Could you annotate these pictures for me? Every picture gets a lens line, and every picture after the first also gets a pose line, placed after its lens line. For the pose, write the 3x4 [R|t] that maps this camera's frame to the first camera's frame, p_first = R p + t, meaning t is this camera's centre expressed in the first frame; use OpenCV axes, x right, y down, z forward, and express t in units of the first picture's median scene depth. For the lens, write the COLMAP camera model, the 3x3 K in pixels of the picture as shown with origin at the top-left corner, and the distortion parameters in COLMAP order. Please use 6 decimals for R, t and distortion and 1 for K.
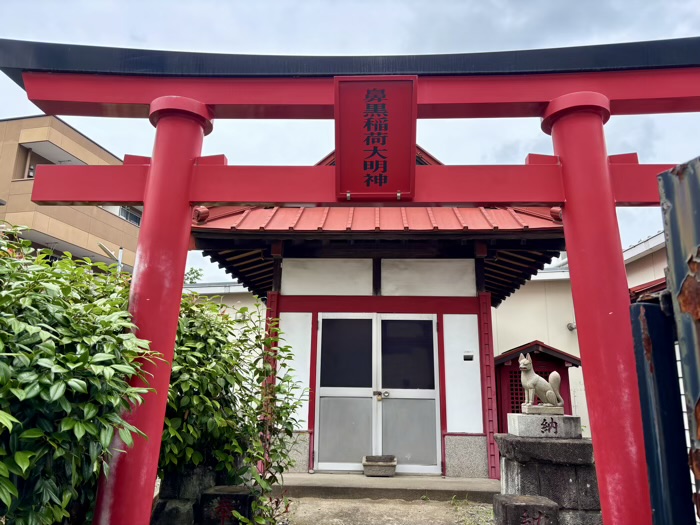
lens RADIAL K [[524.7, 0, 350.0], [0, 524.7, 262.5], [0, 0, 1]] dist [0.047052, -0.065761]
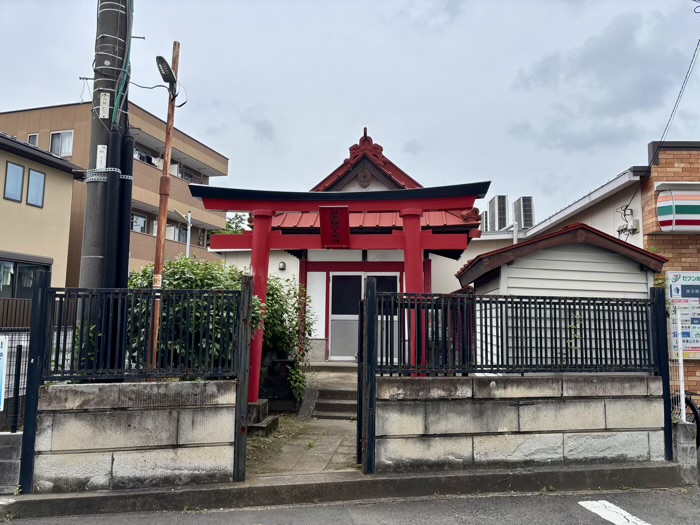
lens RADIAL K [[524.7, 0, 350.0], [0, 524.7, 262.5], [0, 0, 1]] dist [0.047052, -0.065761]
pose [[0.997659, -0.007999, -0.067916, 0.134441], [0.017112, 0.990742, 0.134676, -0.180690], [0.066210, -0.135523, 0.988560, -0.745602]]
